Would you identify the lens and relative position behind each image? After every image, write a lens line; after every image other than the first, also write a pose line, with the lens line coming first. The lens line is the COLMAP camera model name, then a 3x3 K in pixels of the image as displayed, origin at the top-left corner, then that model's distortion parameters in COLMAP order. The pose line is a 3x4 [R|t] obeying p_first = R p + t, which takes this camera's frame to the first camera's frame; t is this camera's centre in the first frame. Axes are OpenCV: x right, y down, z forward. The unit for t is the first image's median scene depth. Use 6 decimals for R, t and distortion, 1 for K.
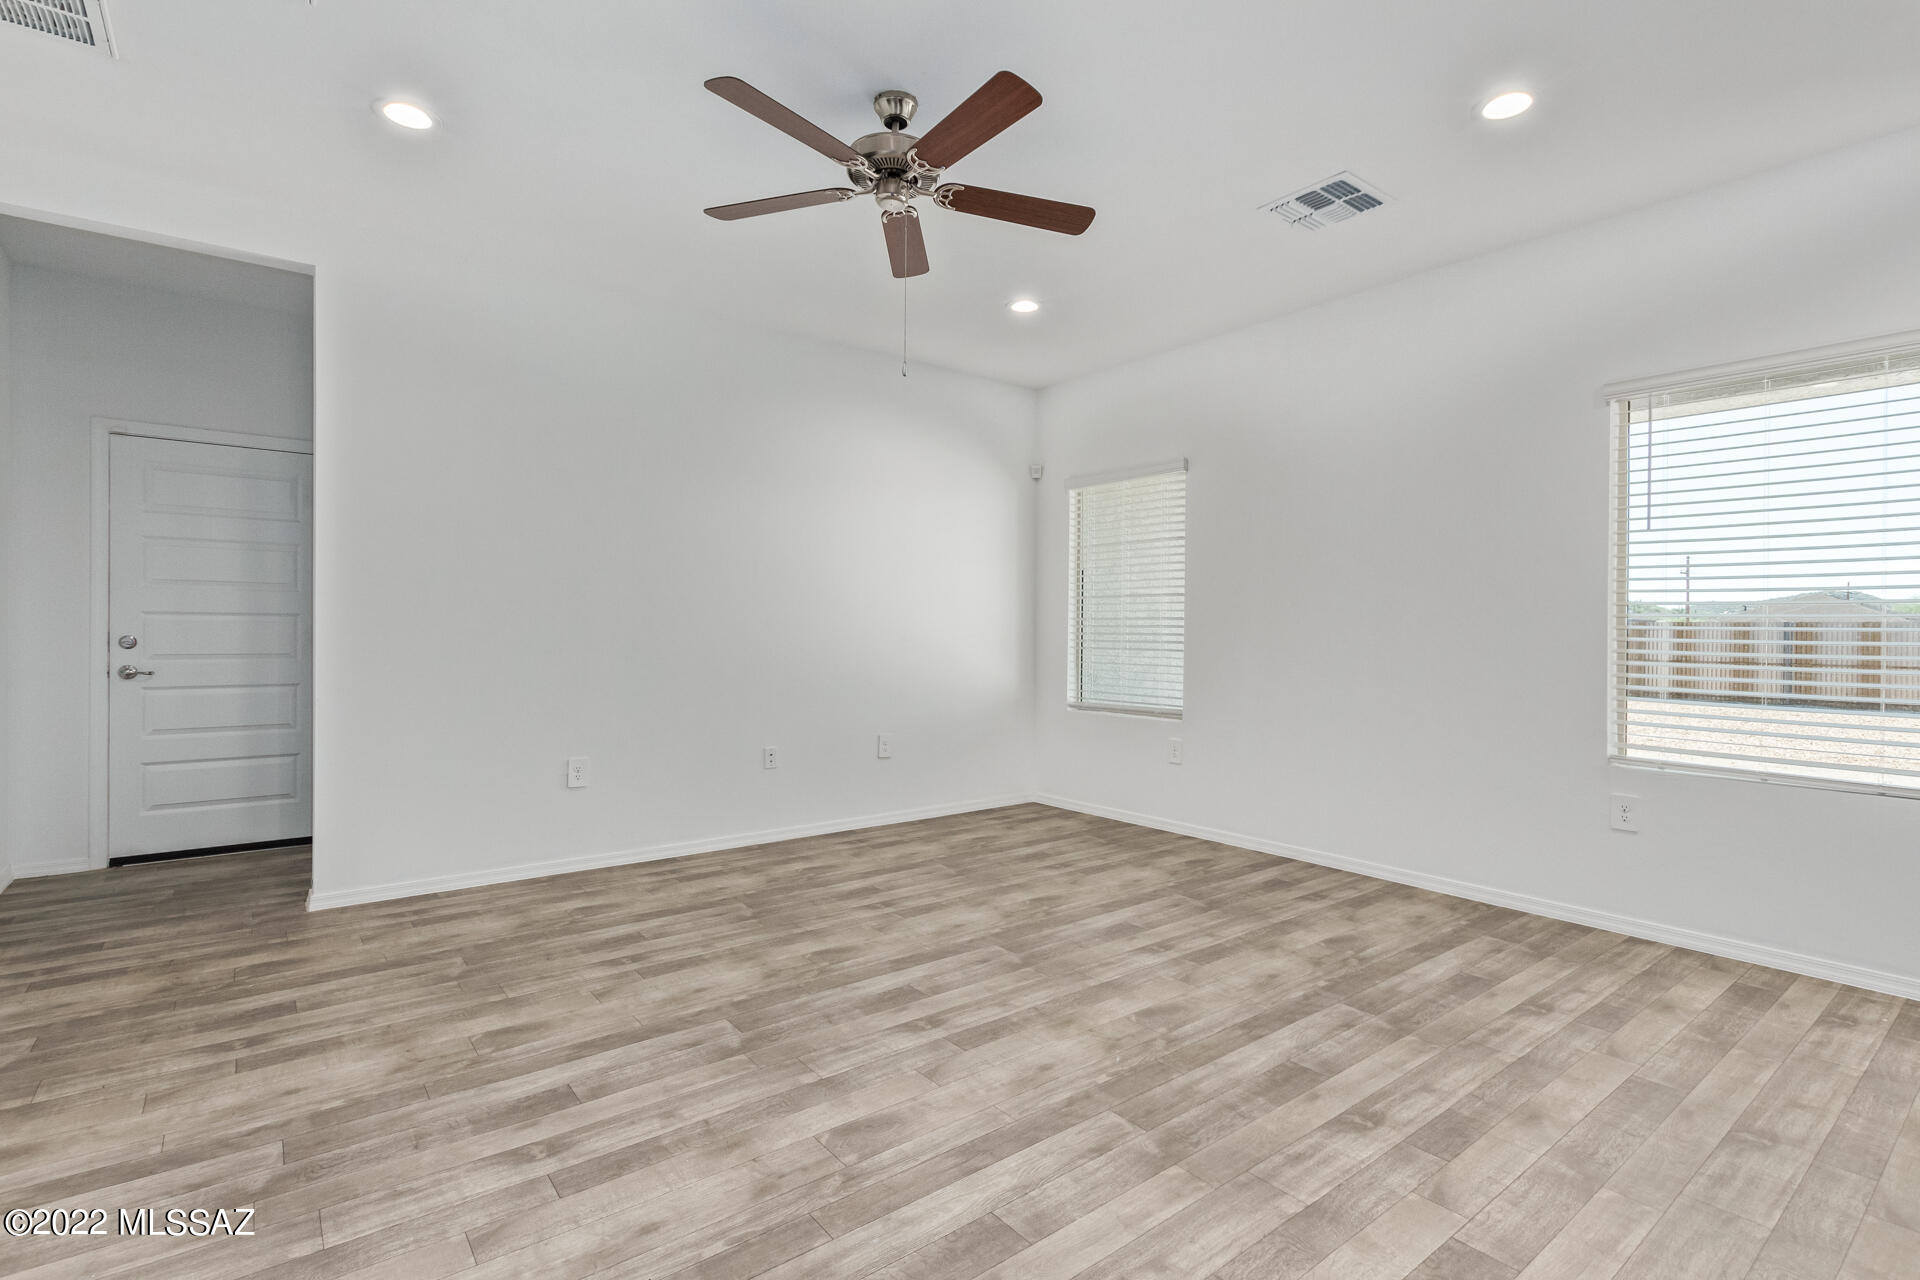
lens RADIAL K [[917.5, 0, 959.7], [0, 917.5, 628.3], [0, 0, 1]] dist [0.001923, -0.001371]
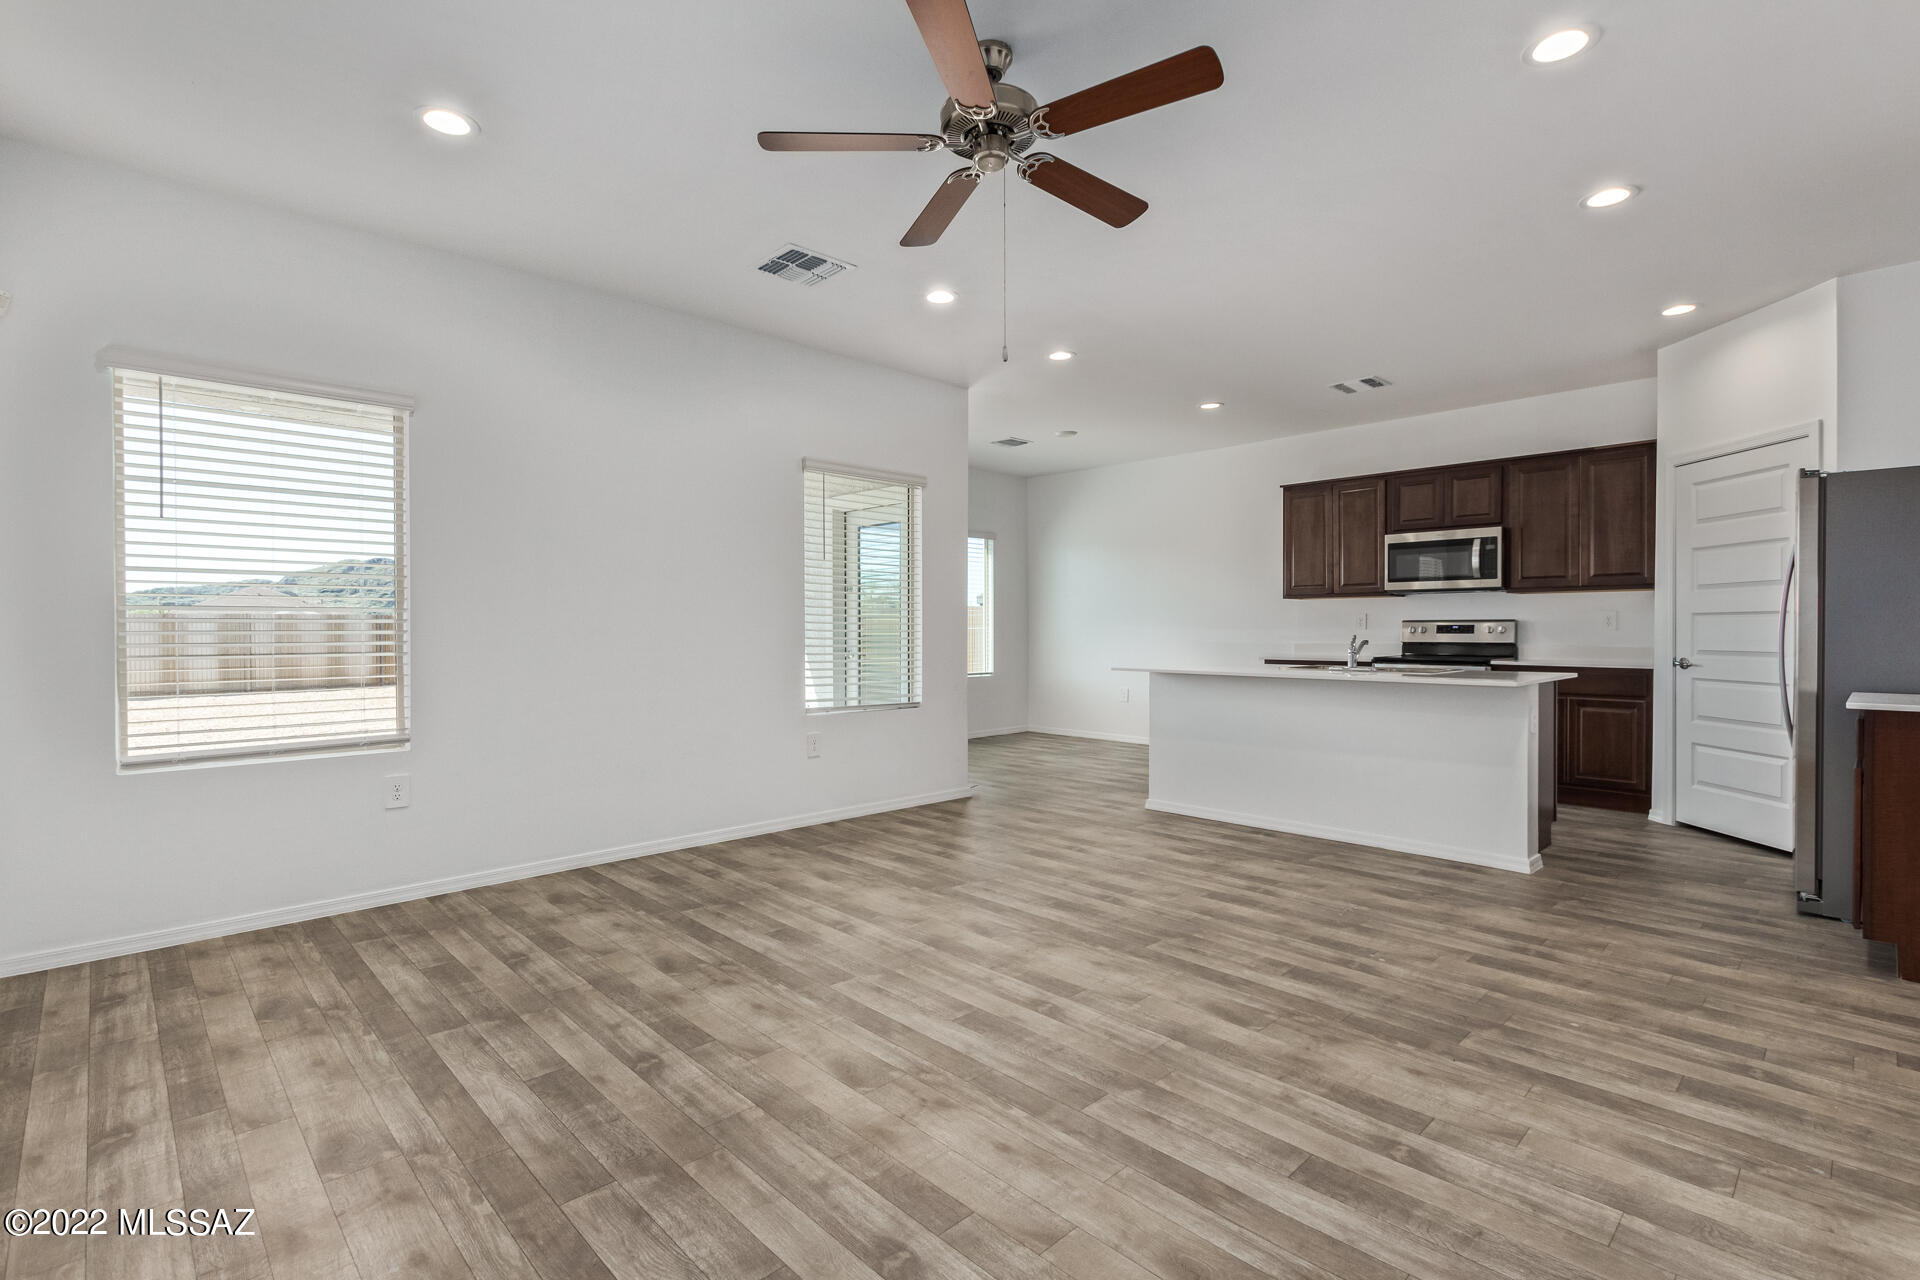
lens RADIAL K [[885.0, 0, 968.9], [0, 885.0, 633.4], [0, 0, 1]] dist [-0.000806, -0.000778]
pose [[-0.109997, -0.017266, 0.993782, -1.148635], [0.000290, 0.999849, 0.017404, -0.021699], [-0.993932, 0.002203, -0.109975, 1.322789]]
